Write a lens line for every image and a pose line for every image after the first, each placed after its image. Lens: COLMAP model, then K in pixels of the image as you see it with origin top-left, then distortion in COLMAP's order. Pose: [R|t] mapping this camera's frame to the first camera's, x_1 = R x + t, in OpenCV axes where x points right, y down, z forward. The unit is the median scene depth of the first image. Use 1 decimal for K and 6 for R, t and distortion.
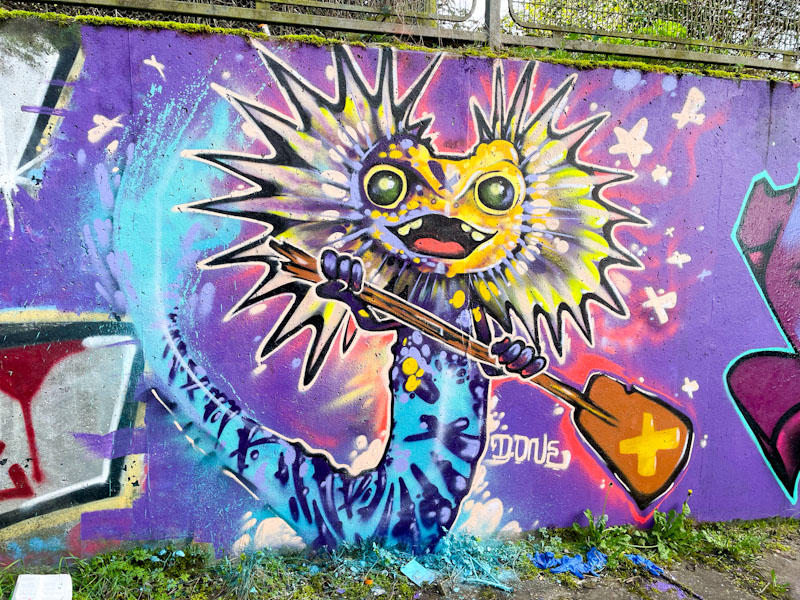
lens RADIAL K [[611.4, 0, 399.4], [0, 611.4, 305.4], [0, 0, 1]] dist [0.025986, -0.039873]
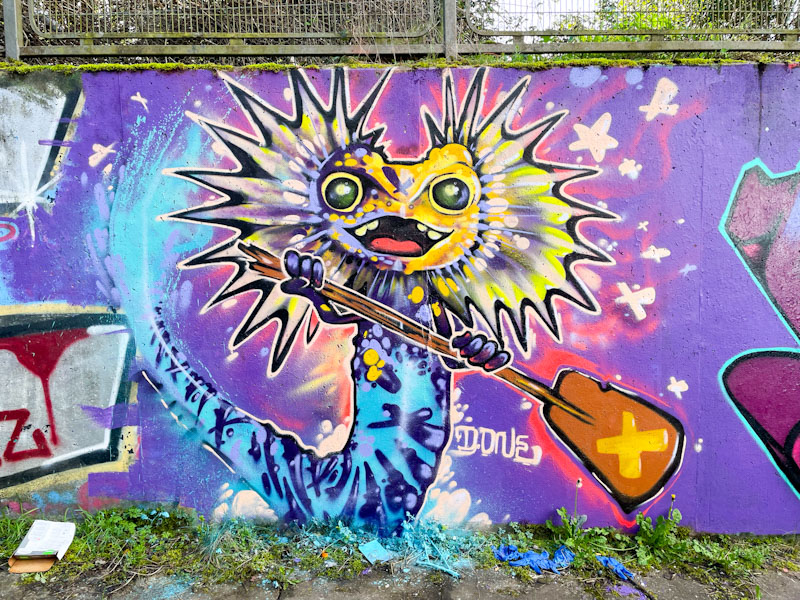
lens RADIAL K [[611.4, 0, 402.1], [0, 611.4, 295.6], [0, 0, 1]] dist [0.025986, -0.039873]
pose [[0.974607, -0.006216, -0.223837, 0.316158], [-0.001316, 0.999438, -0.033486, 0.027355], [0.223919, 0.032930, 0.974051, -0.039336]]
